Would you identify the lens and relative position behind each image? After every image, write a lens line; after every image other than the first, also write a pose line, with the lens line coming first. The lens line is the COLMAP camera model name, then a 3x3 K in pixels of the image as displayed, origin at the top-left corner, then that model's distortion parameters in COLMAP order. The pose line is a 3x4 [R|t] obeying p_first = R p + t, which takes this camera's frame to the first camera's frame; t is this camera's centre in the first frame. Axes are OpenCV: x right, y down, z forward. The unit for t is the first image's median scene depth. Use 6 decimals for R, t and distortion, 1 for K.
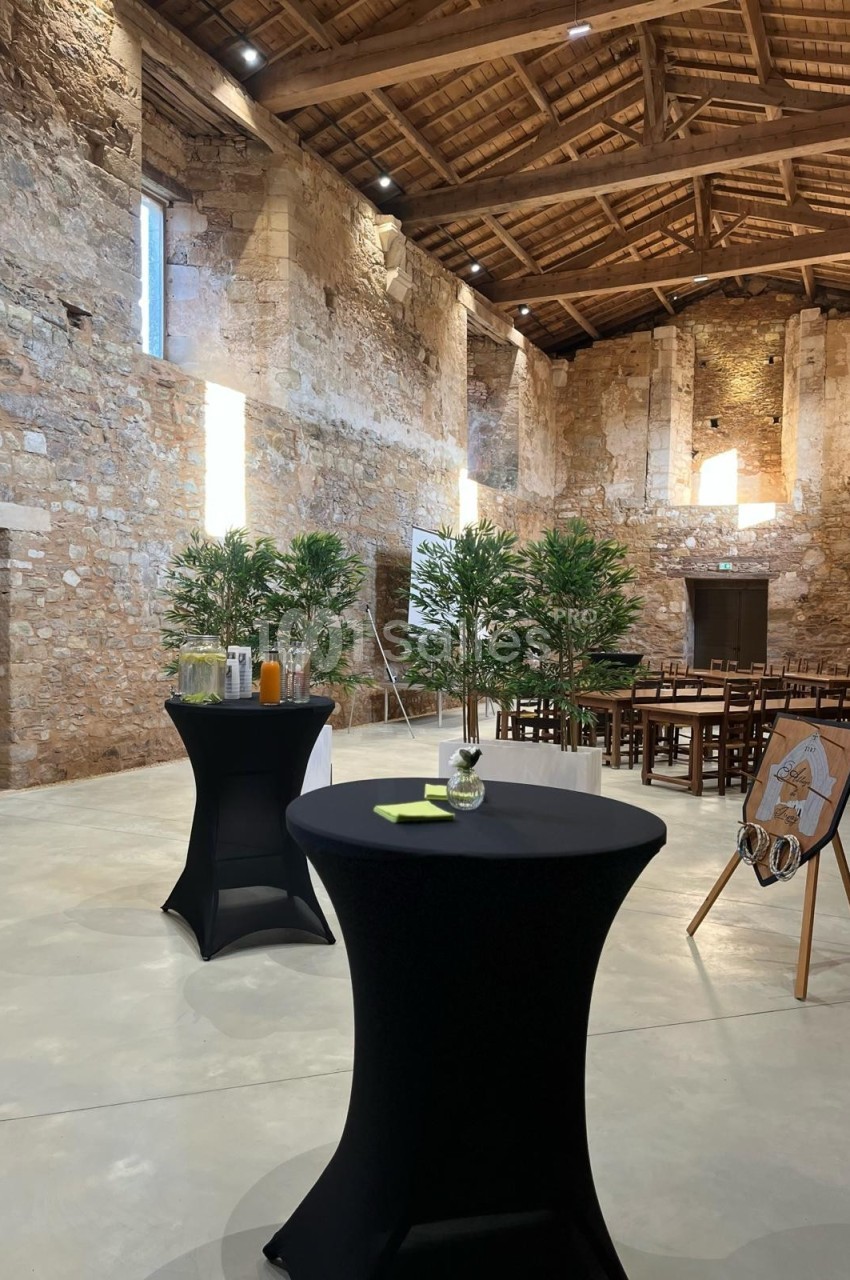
lens RADIAL K [[961.4, 0, 420.3], [0, 961.4, 647.8], [0, 0, 1]] dist [0.064762, -0.081660]
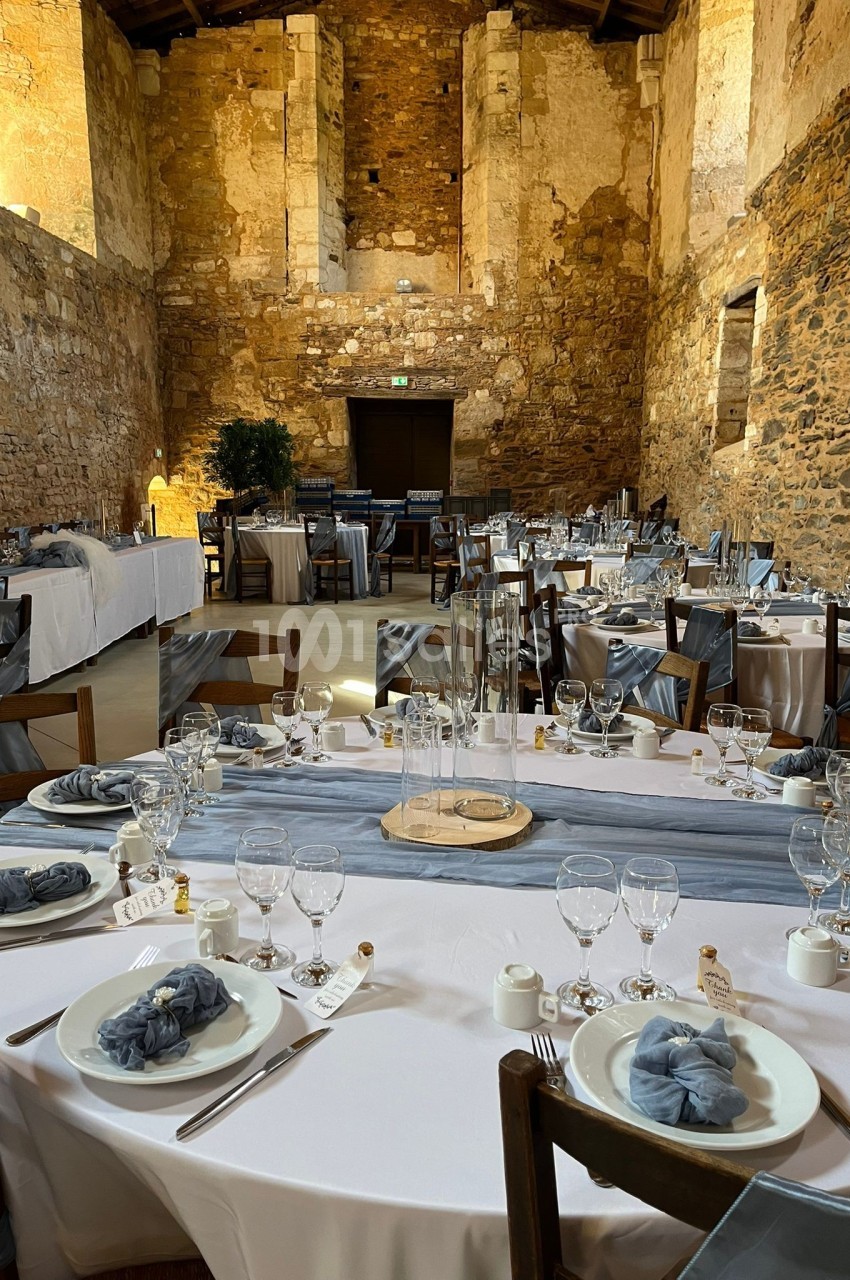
lens RADIAL K [[961.4, 0, 420.3], [0, 961.4, 647.8], [0, 0, 1]] dist [0.064762, -0.081660]
pose [[0.917925, -0.089353, 0.386562, 0.025273], [0.027944, 0.986451, 0.161660, -0.002014], [-0.395769, -0.137590, 0.907984, 0.286841]]
